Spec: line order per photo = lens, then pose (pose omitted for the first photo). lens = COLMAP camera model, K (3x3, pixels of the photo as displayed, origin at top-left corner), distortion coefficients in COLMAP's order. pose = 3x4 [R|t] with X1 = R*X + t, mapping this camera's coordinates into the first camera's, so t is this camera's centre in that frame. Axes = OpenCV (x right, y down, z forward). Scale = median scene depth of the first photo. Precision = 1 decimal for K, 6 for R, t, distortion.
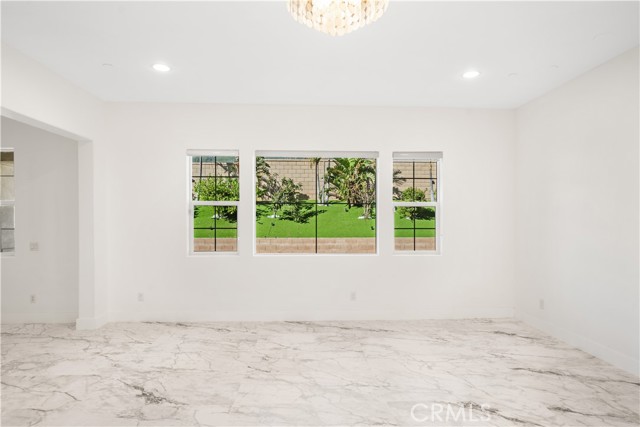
lens RADIAL K [[377.1, 0, 321.9], [0, 377.1, 214.4], [0, 0, 1]] dist [0.002384, -0.000070]
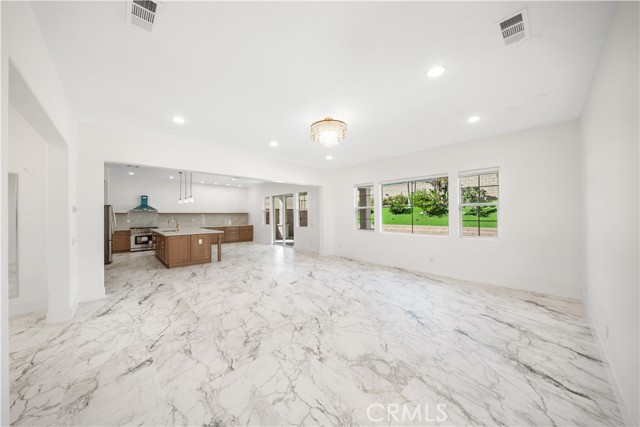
lens RADIAL K [[217.3, 0, 319.1], [0, 217.3, 215.5], [0, 0, 1]] dist [-0.007958, 0.000369]
pose [[0.650489, -0.001913, -0.759513, 0.604807], [0.009547, 0.999938, 0.005658, 0.005283], [0.759456, -0.010932, 0.650467, -0.033331]]
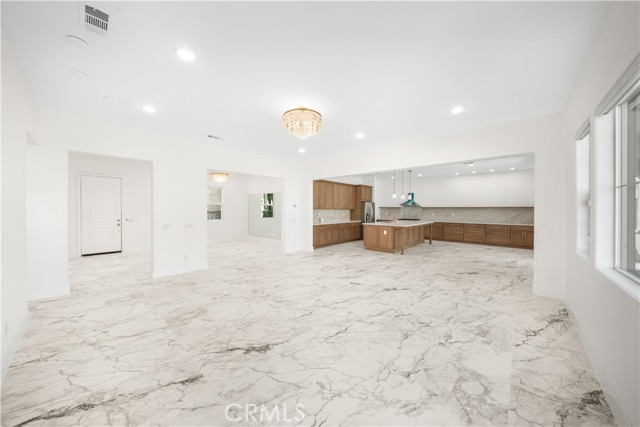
lens RADIAL K [[217.3, 0, 318.3], [0, 217.3, 211.2], [0, 0, 1]] dist [-0.007958, 0.000369]
pose [[-0.712636, 0.004391, -0.701520, 0.523157], [0.000227, 0.999982, 0.006028, 0.006753], [0.701534, 0.004136, -0.712624, 1.109979]]
